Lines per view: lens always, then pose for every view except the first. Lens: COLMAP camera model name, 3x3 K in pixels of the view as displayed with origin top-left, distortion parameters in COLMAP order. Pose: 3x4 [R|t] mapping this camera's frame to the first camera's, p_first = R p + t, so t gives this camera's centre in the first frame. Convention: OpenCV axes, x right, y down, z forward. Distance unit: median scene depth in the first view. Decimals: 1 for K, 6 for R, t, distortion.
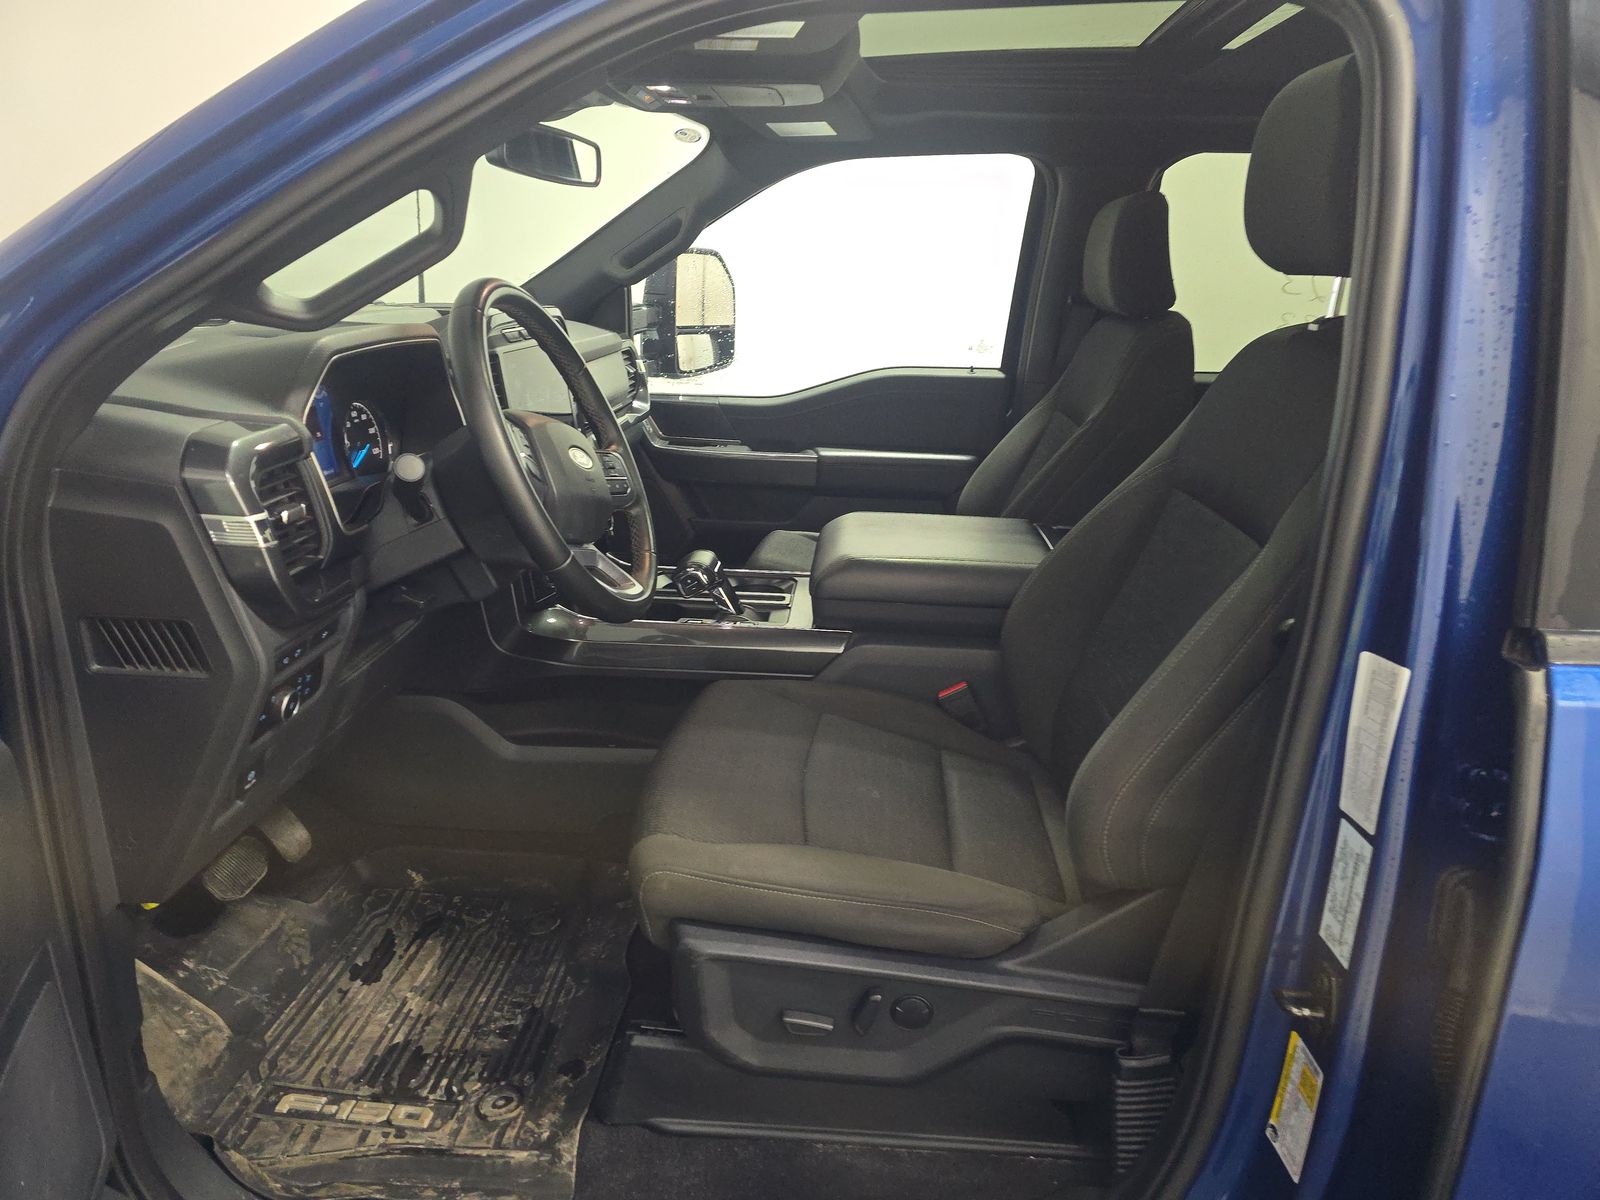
lens RADIAL K [[1071.7, 0, 790.5], [0, 1071.7, 600.3], [0, 0, 1]] dist [0.032353, -0.041393]
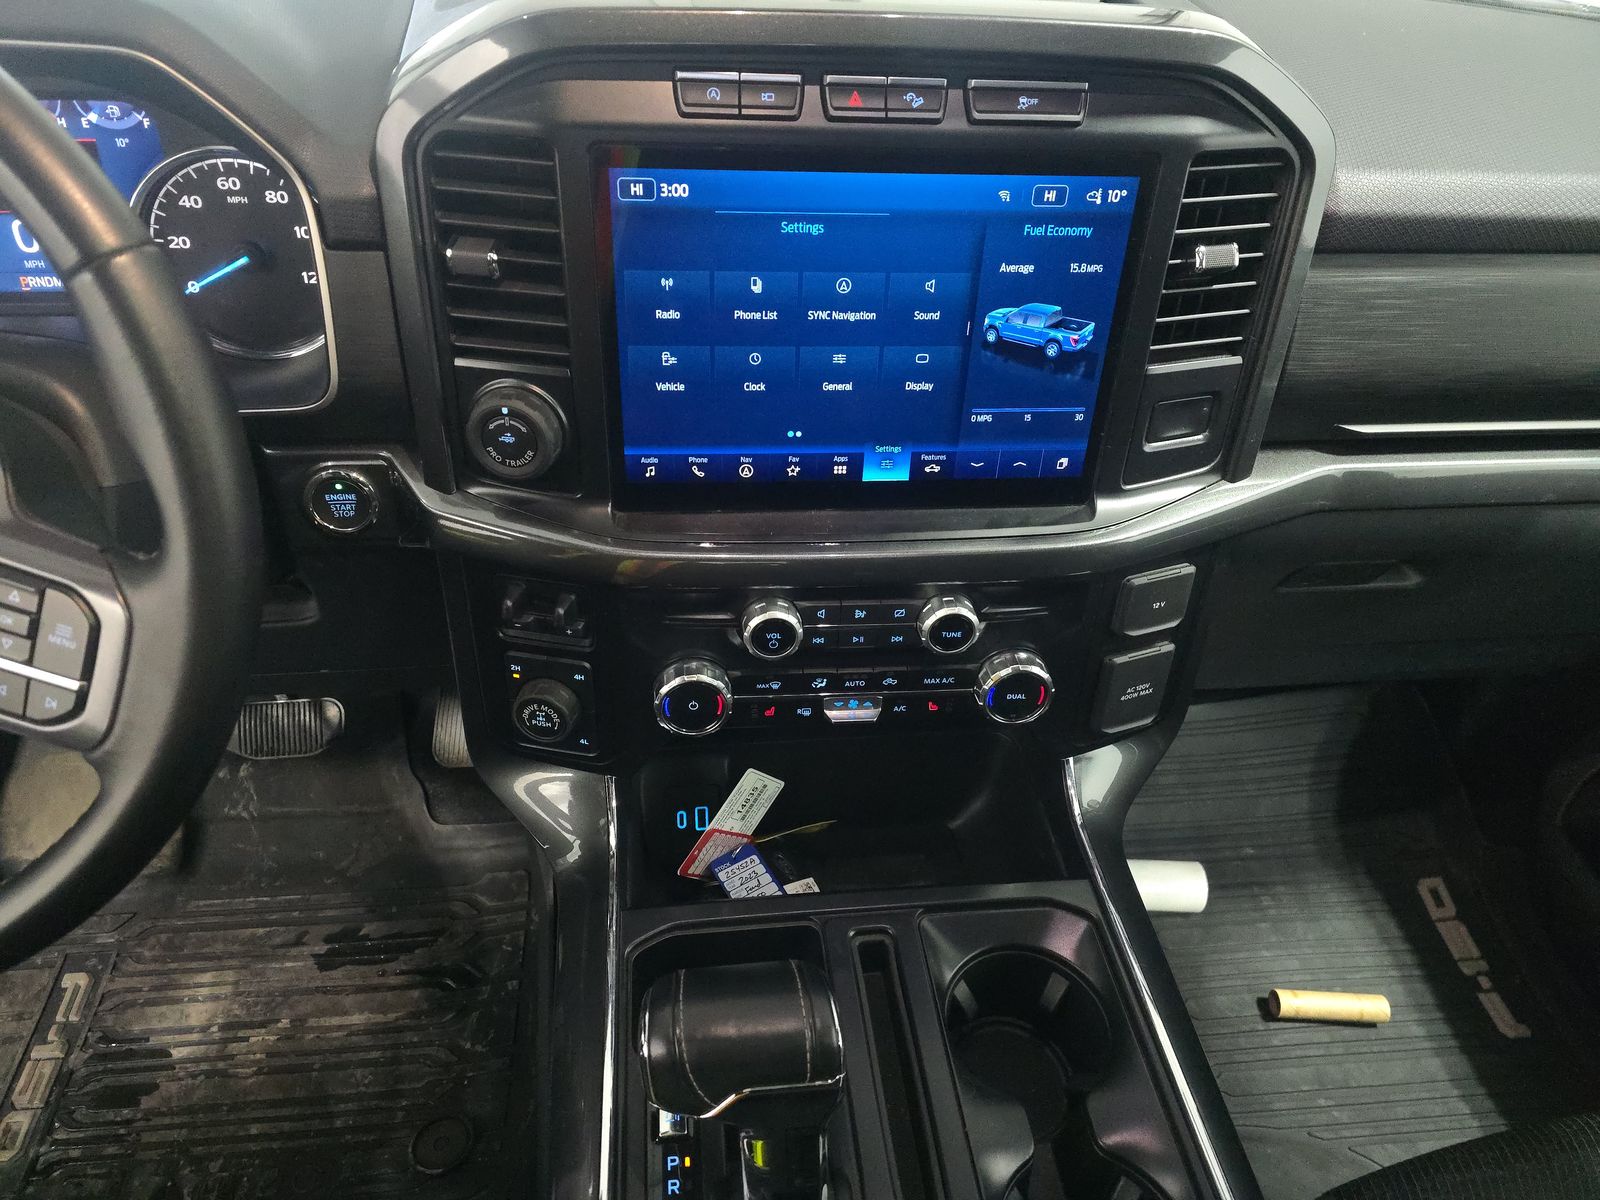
lens RADIAL K [[1071.7, 0, 790.5], [0, 1071.7, 600.3], [0, 0, 1]] dist [0.032353, -0.041393]
pose [[0.195449, 0.599672, -0.776011, 0.094953], [-0.341789, 0.783313, 0.519230, -0.342901], [0.919228, 0.163750, 0.358059, 1.058603]]
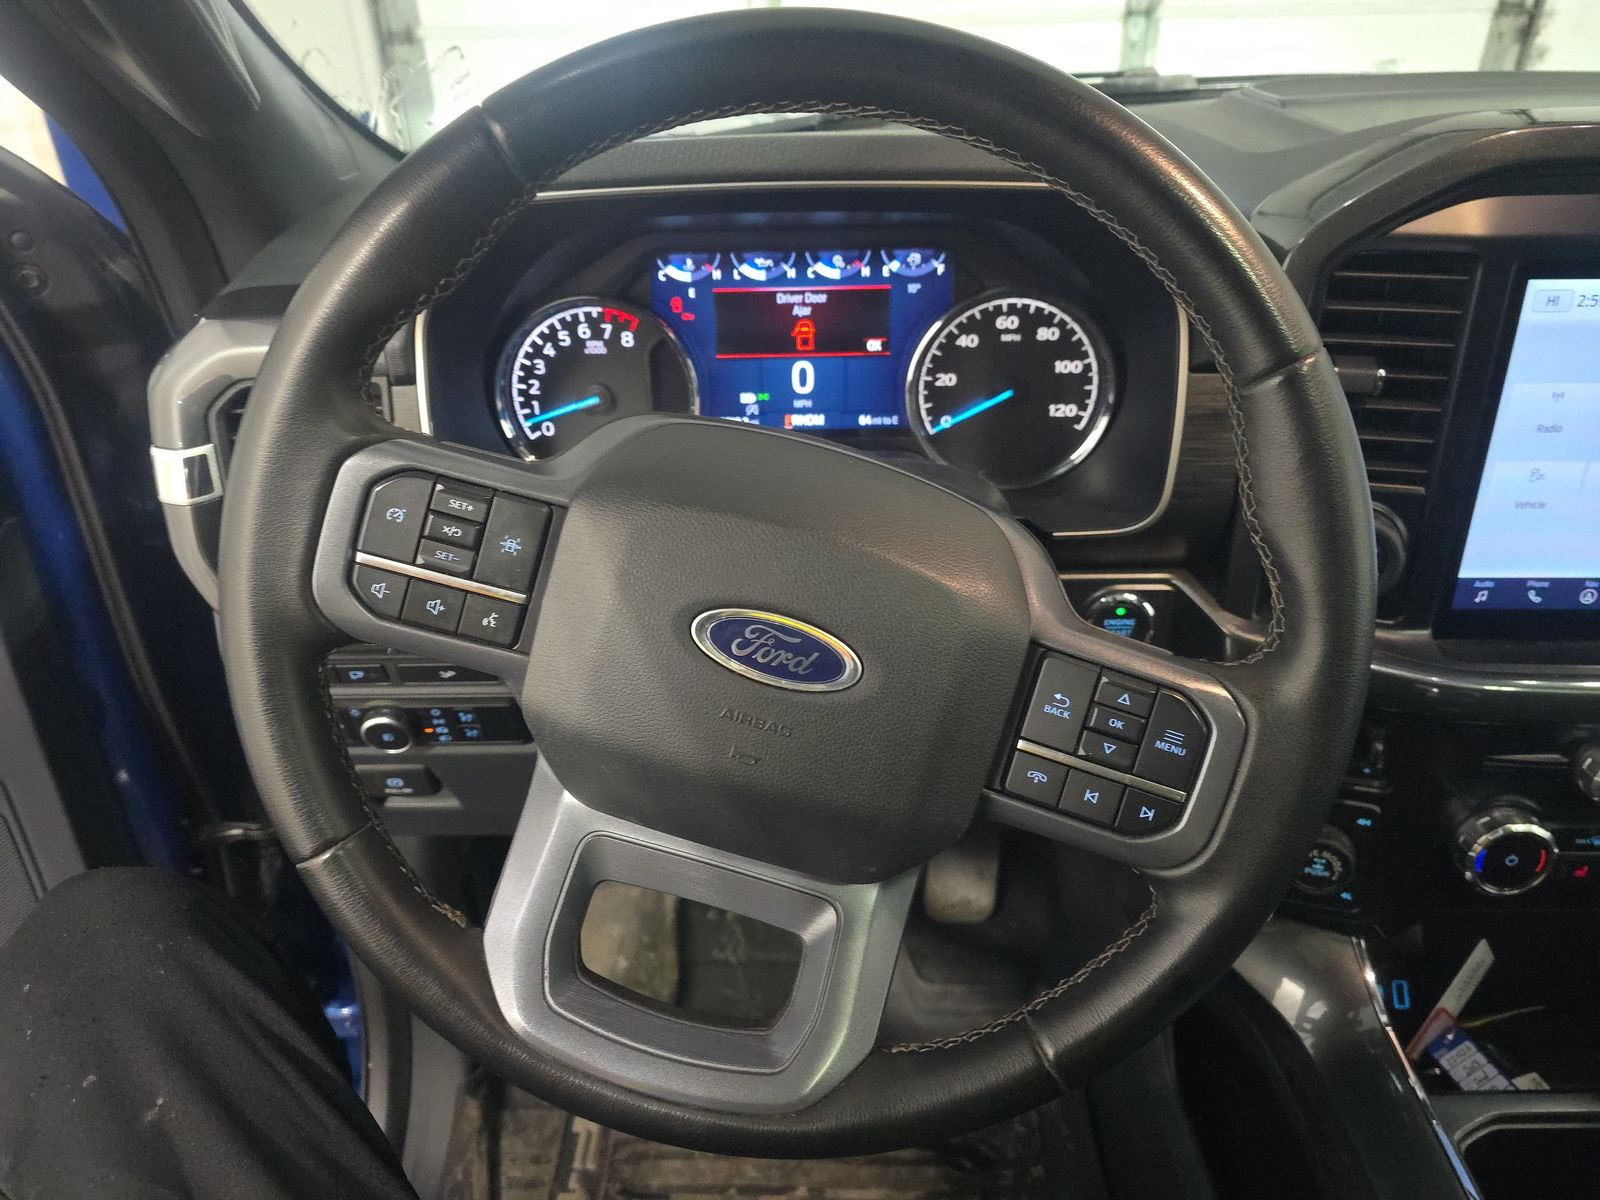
lens RADIAL K [[1071.7, 0, 790.5], [0, 1071.7, 600.3], [0, 0, 1]] dist [0.032353, -0.041393]
pose [[0.046402, 0.473127, -0.879771, 0.059830], [-0.274719, 0.852803, 0.444135, -0.247814], [0.960404, 0.221081, 0.169549, 0.842172]]
